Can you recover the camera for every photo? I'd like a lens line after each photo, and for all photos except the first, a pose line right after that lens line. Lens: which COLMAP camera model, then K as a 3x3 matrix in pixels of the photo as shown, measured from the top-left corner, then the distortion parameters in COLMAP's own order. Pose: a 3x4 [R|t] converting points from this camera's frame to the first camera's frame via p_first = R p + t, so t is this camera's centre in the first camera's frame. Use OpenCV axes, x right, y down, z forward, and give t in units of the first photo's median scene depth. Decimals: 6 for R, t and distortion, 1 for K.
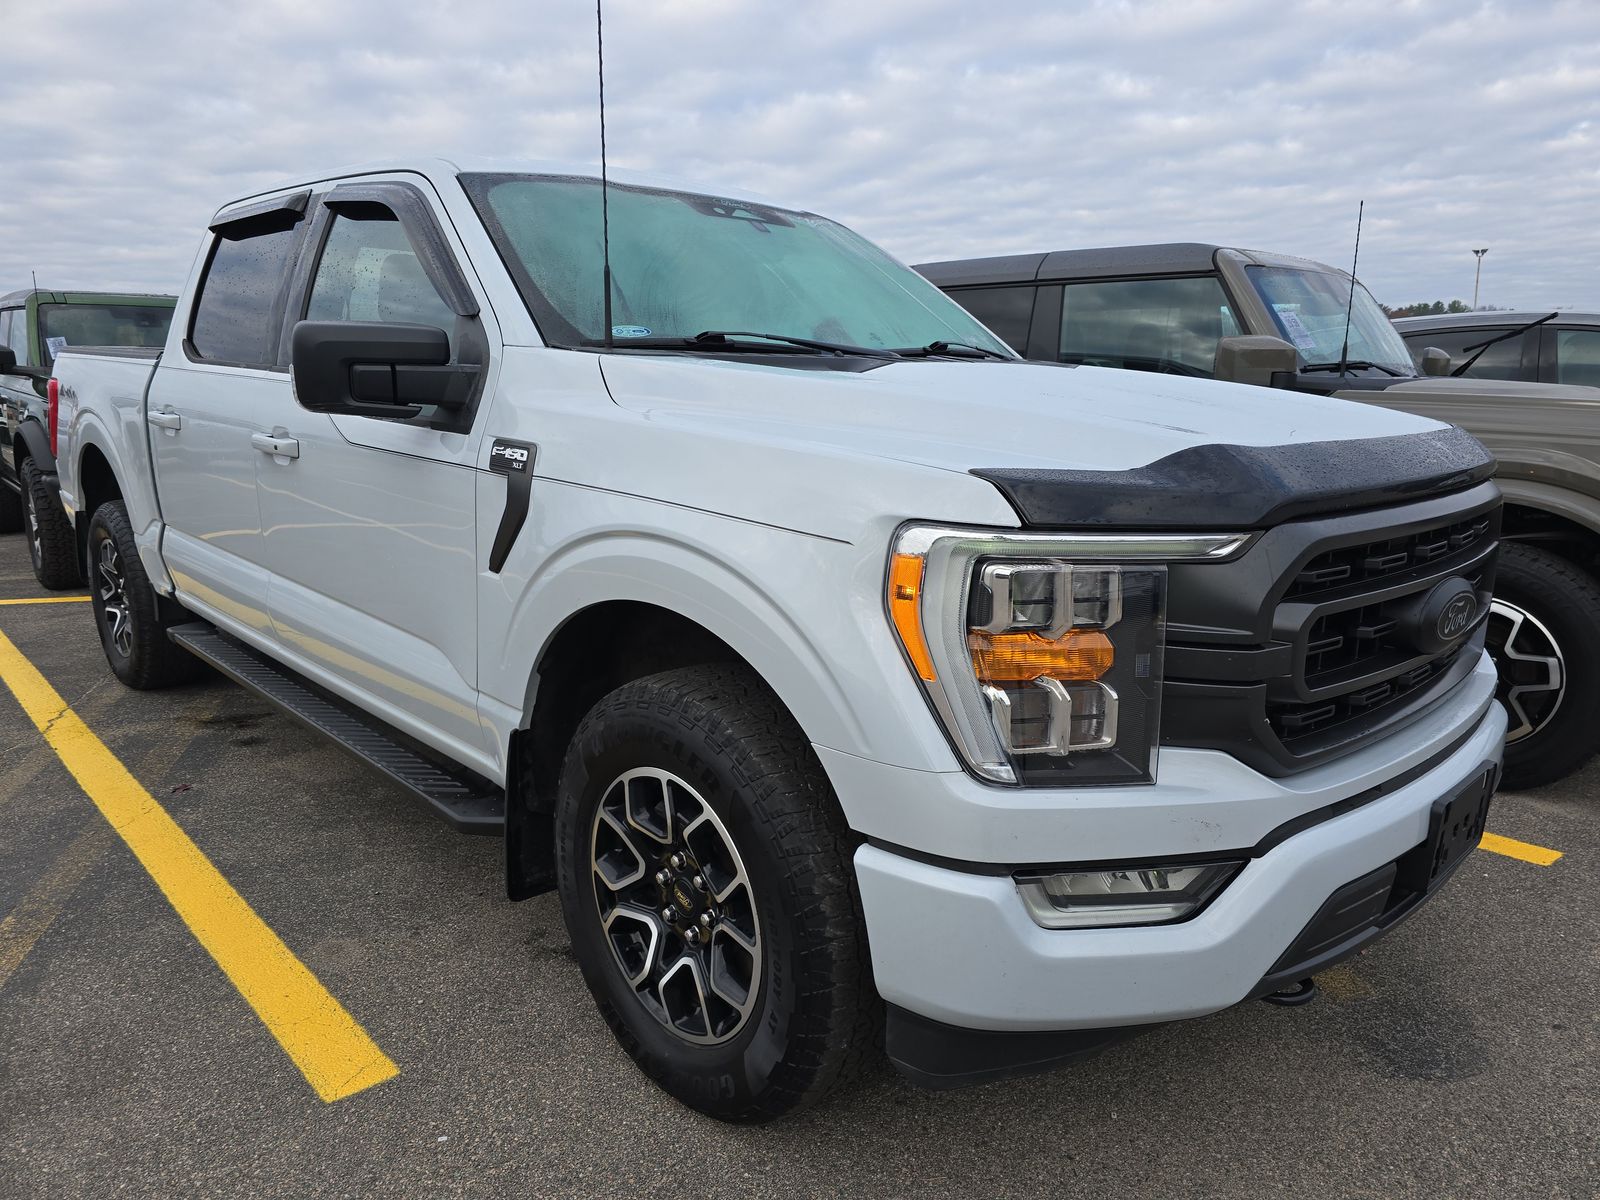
lens RADIAL K [[1073.9, 0, 795.3], [0, 1073.9, 599.9], [0, 0, 1]] dist [0.040211, -0.037895]
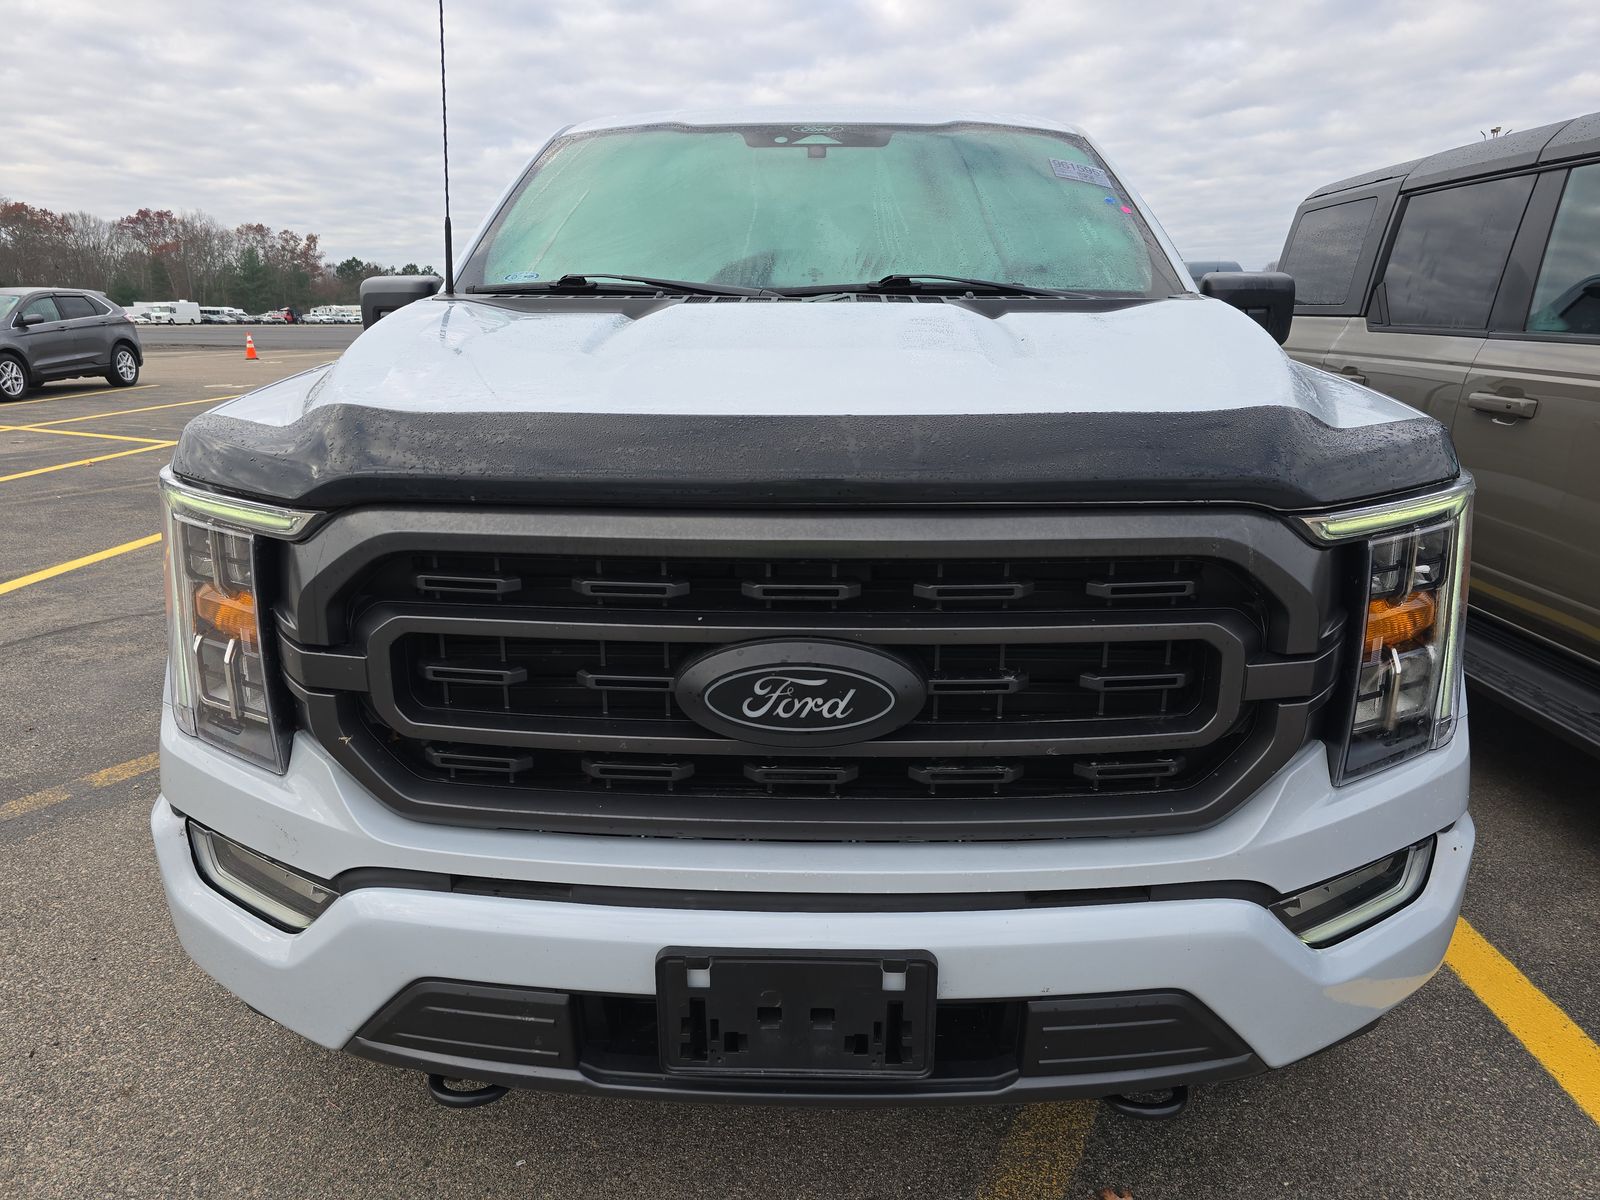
lens RADIAL K [[1091.9, 0, 799.0], [0, 1091.9, 595.4], [0, 0, 1]] dist [0.008060, -0.005006]
pose [[0.696936, 0.172207, -0.696150, 0.693212], [-0.138304, 0.984792, 0.105148, -0.074991], [0.703671, 0.022999, 0.710154, 0.356970]]
